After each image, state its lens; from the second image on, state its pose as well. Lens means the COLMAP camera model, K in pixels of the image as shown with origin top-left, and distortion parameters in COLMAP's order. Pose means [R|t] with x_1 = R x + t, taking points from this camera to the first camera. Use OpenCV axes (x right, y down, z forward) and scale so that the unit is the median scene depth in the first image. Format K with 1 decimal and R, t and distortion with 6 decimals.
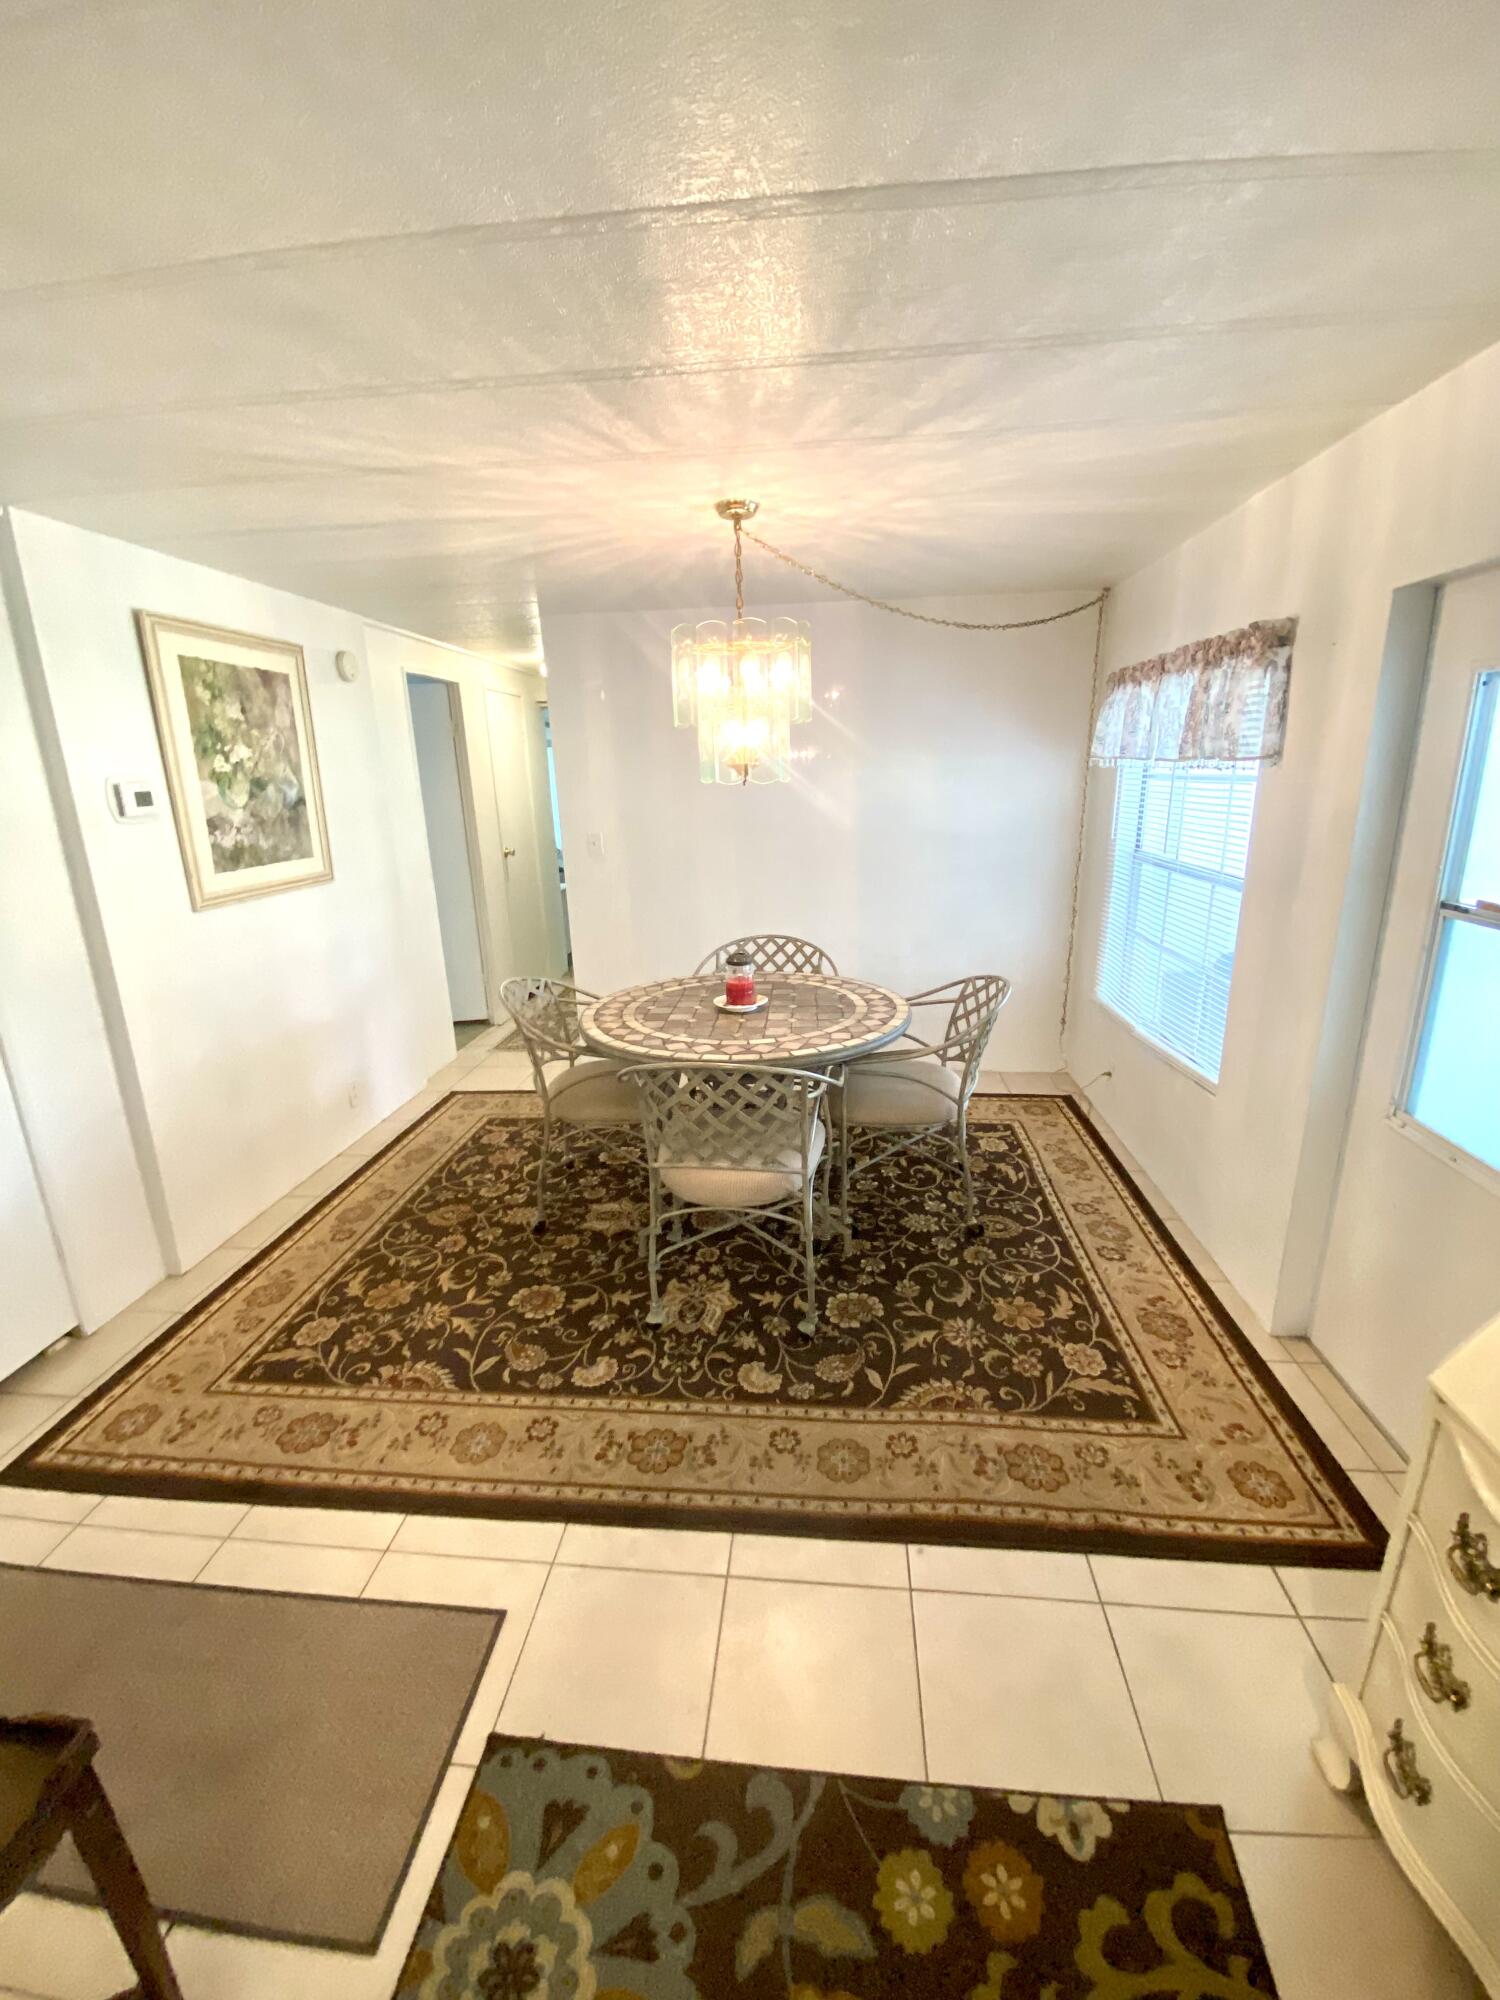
lens RADIAL K [[813.5, 0, 749.4], [0, 813.5, 991.0], [0, 0, 1]] dist [0.042247, -0.029969]
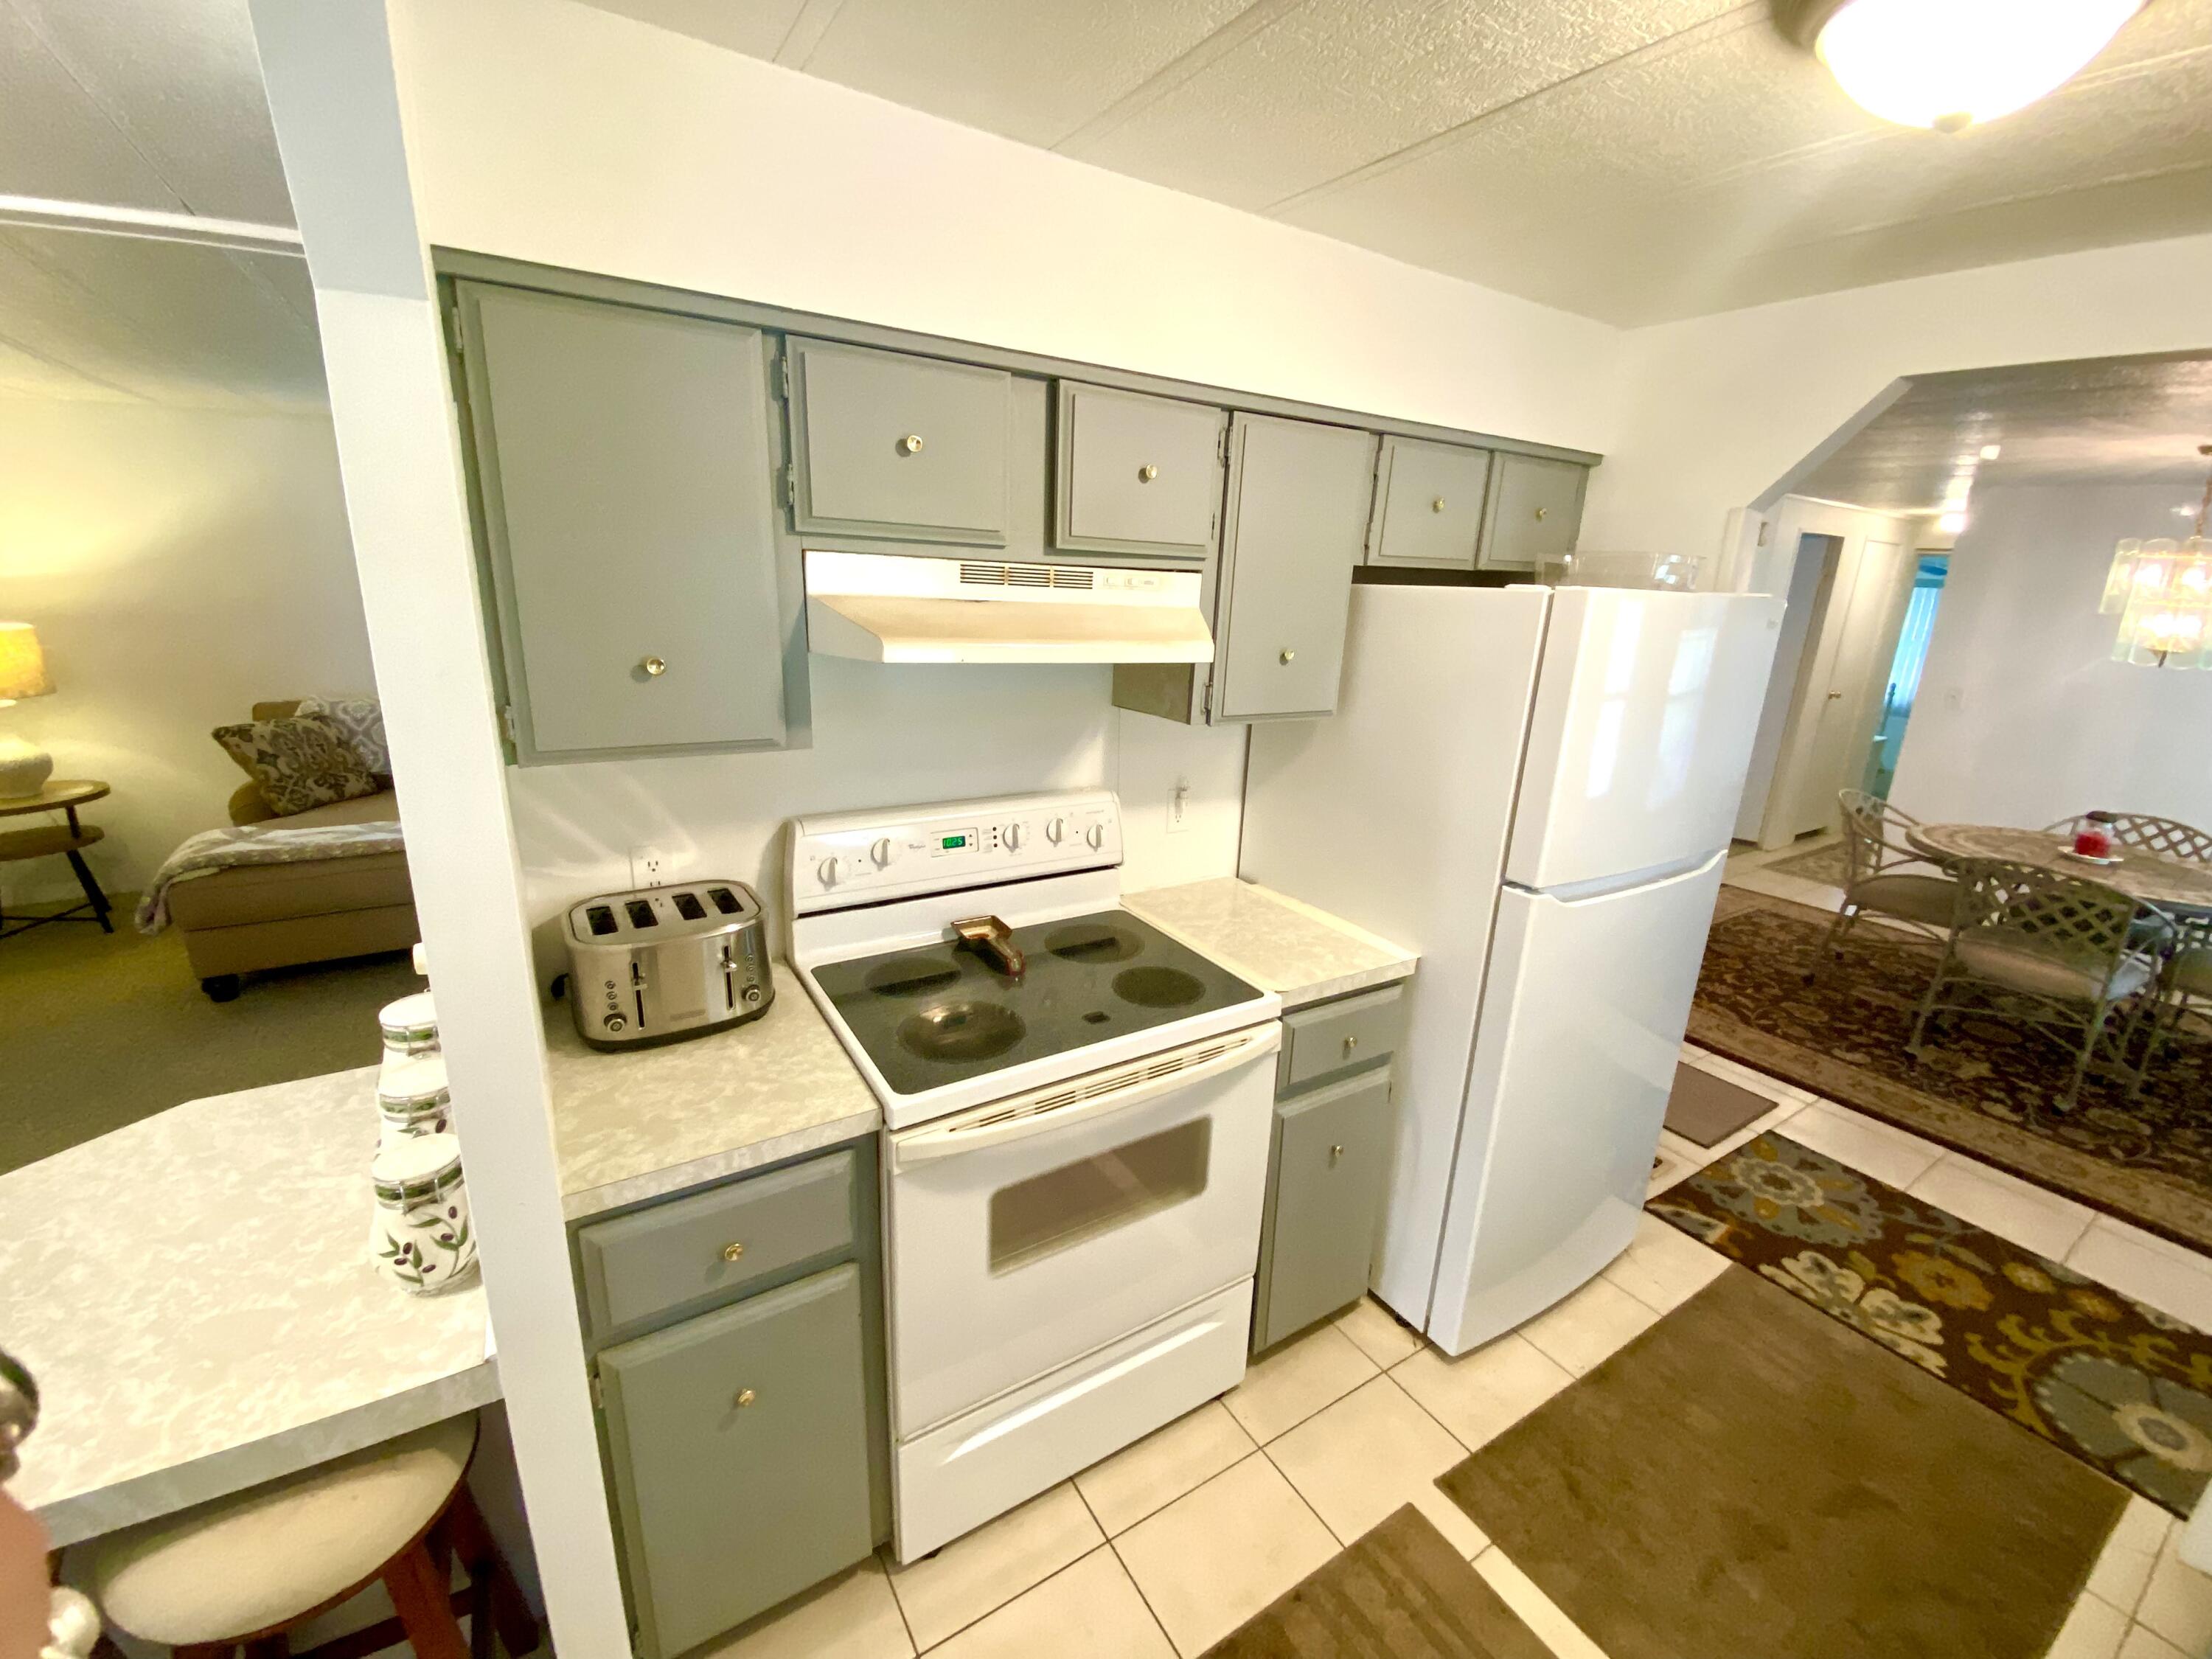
lens RADIAL K [[898.9, 0, 1100.9], [0, 898.9, 825.6], [0, 0, 1]] dist [0.018758, -0.019913]
pose [[0.612870, 0.260399, -0.746044, 0.074079], [-0.258873, 0.958203, 0.121788, 0.215305], [0.746575, 0.118490, 0.654664, -0.998638]]
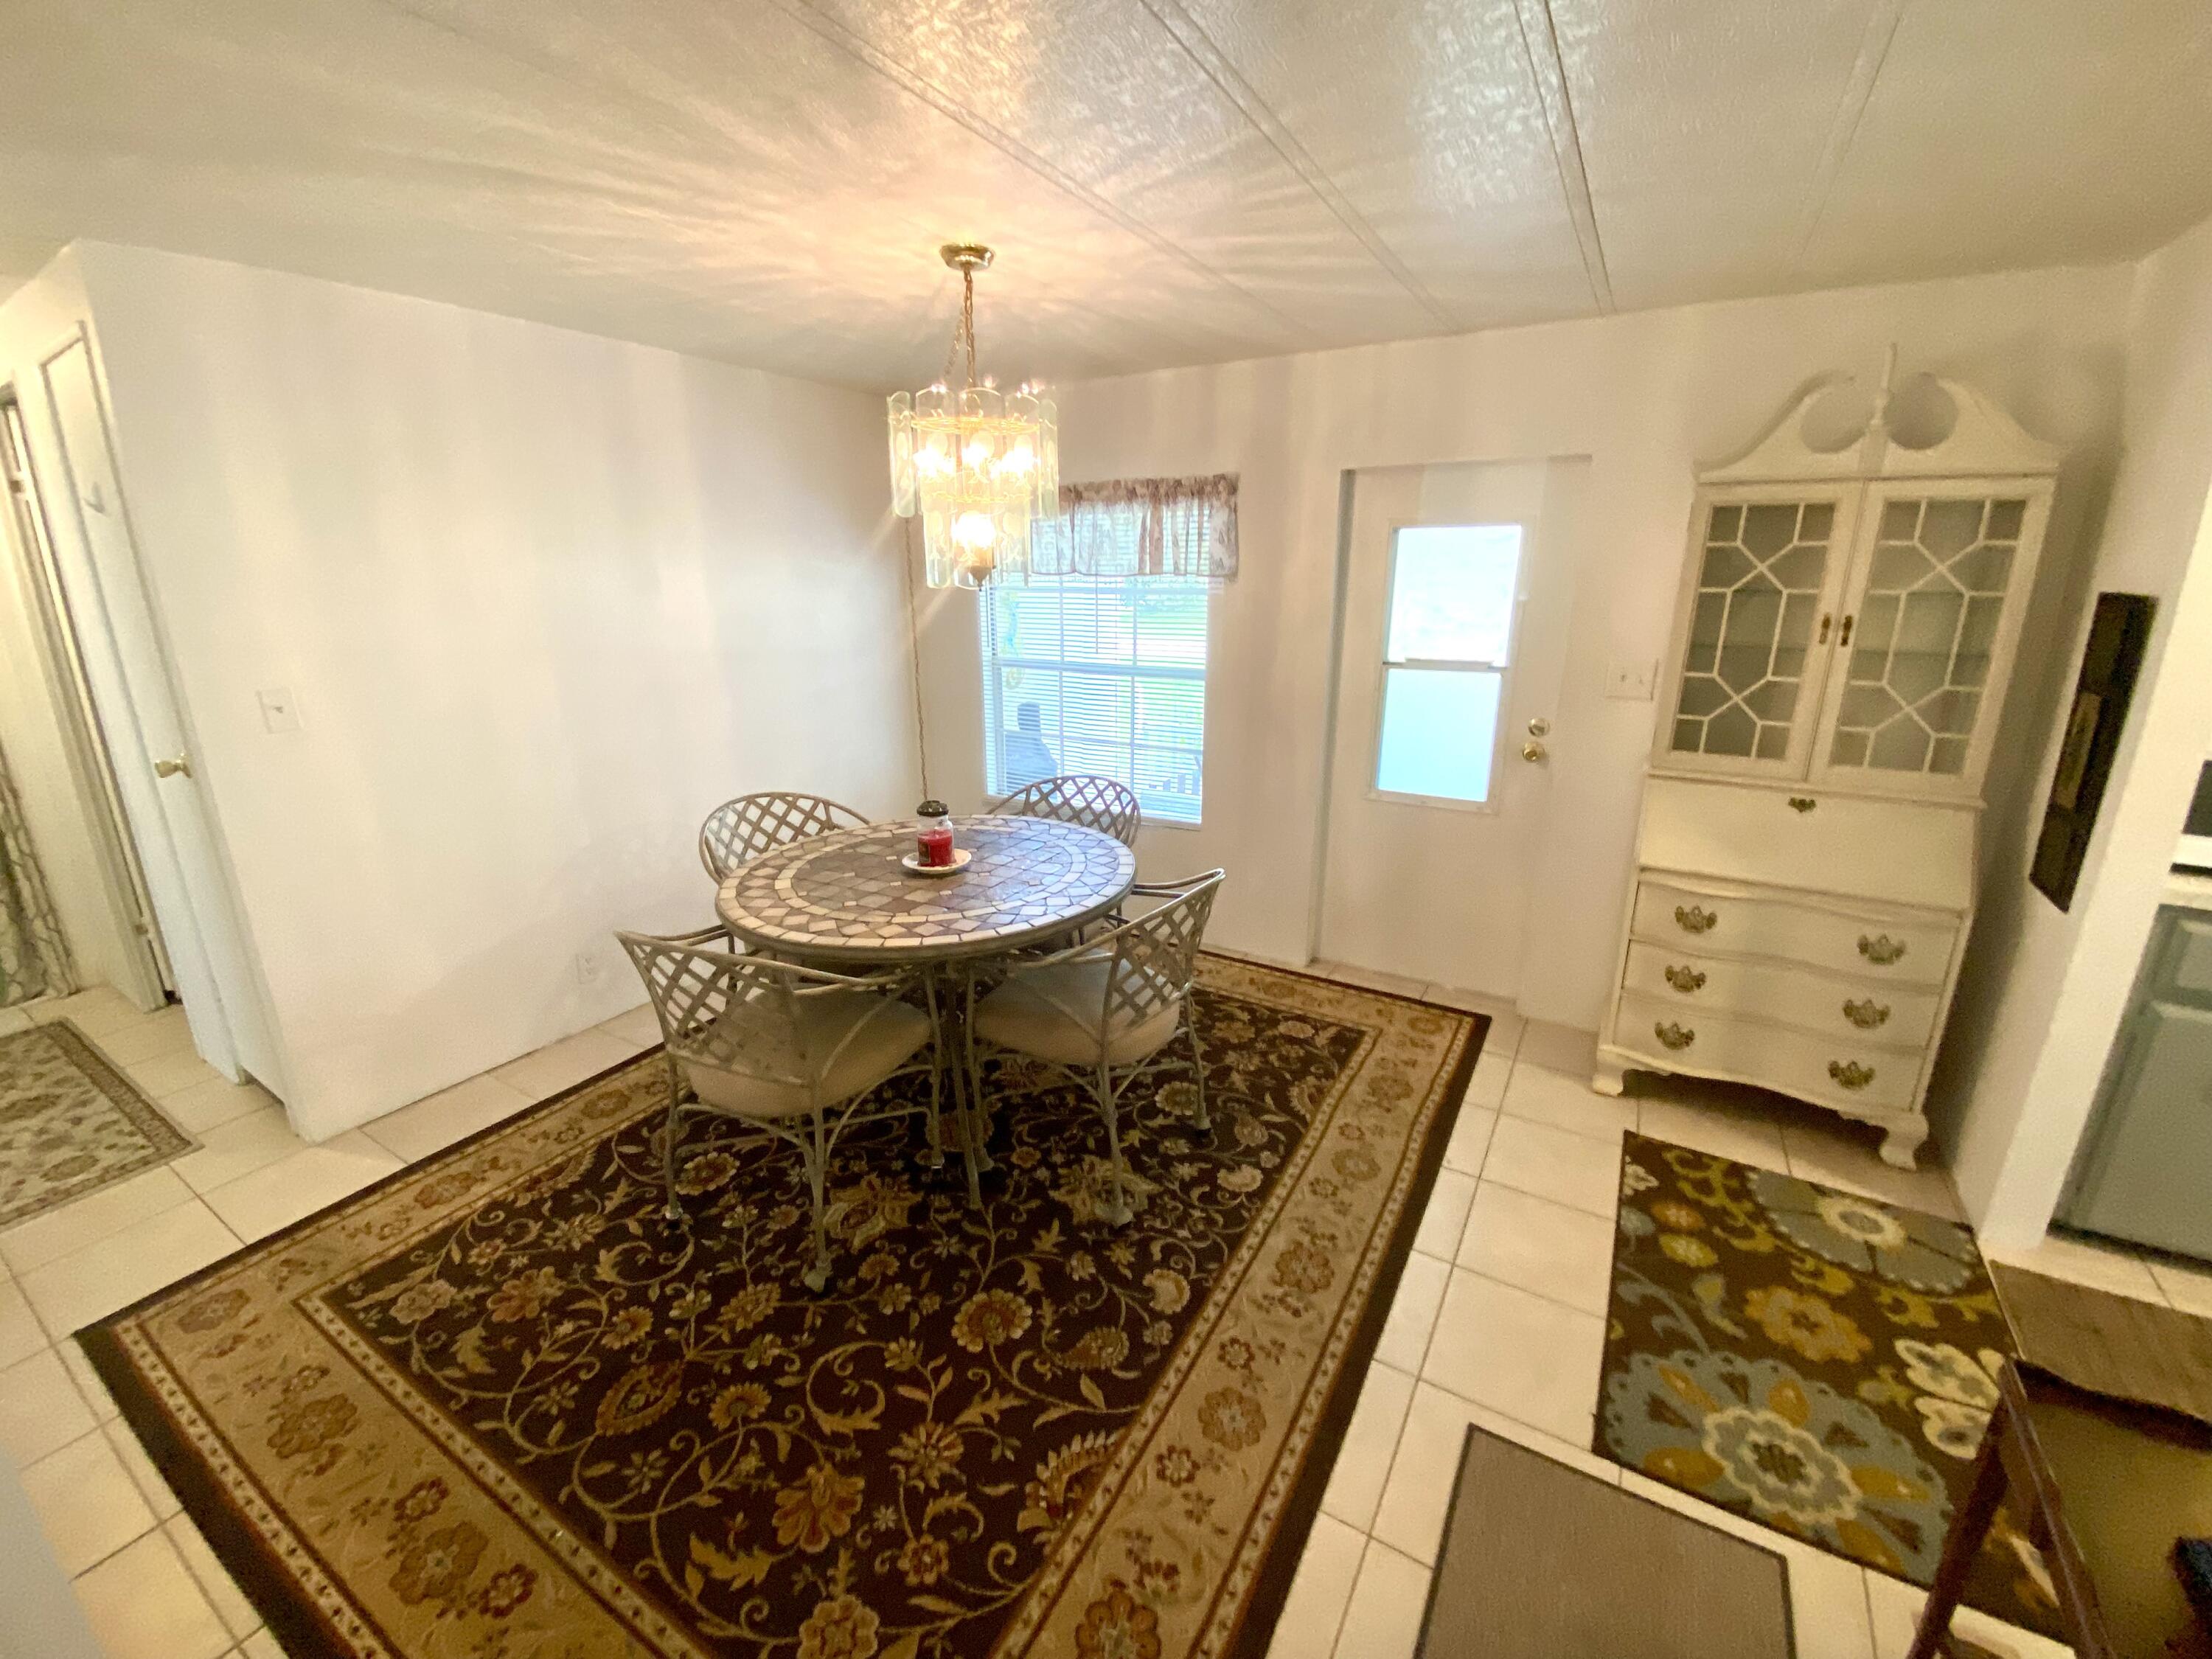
lens RADIAL K [[898.9, 0, 1100.9], [0, 898.9, 825.6], [0, 0, 1]] dist [0.018758, -0.019913]
pose [[0.428179, -0.226998, 0.874720, -0.866897], [0.228876, 0.963620, 0.138032, -0.128460], [-0.874230, 0.141100, 0.464556, 0.534789]]
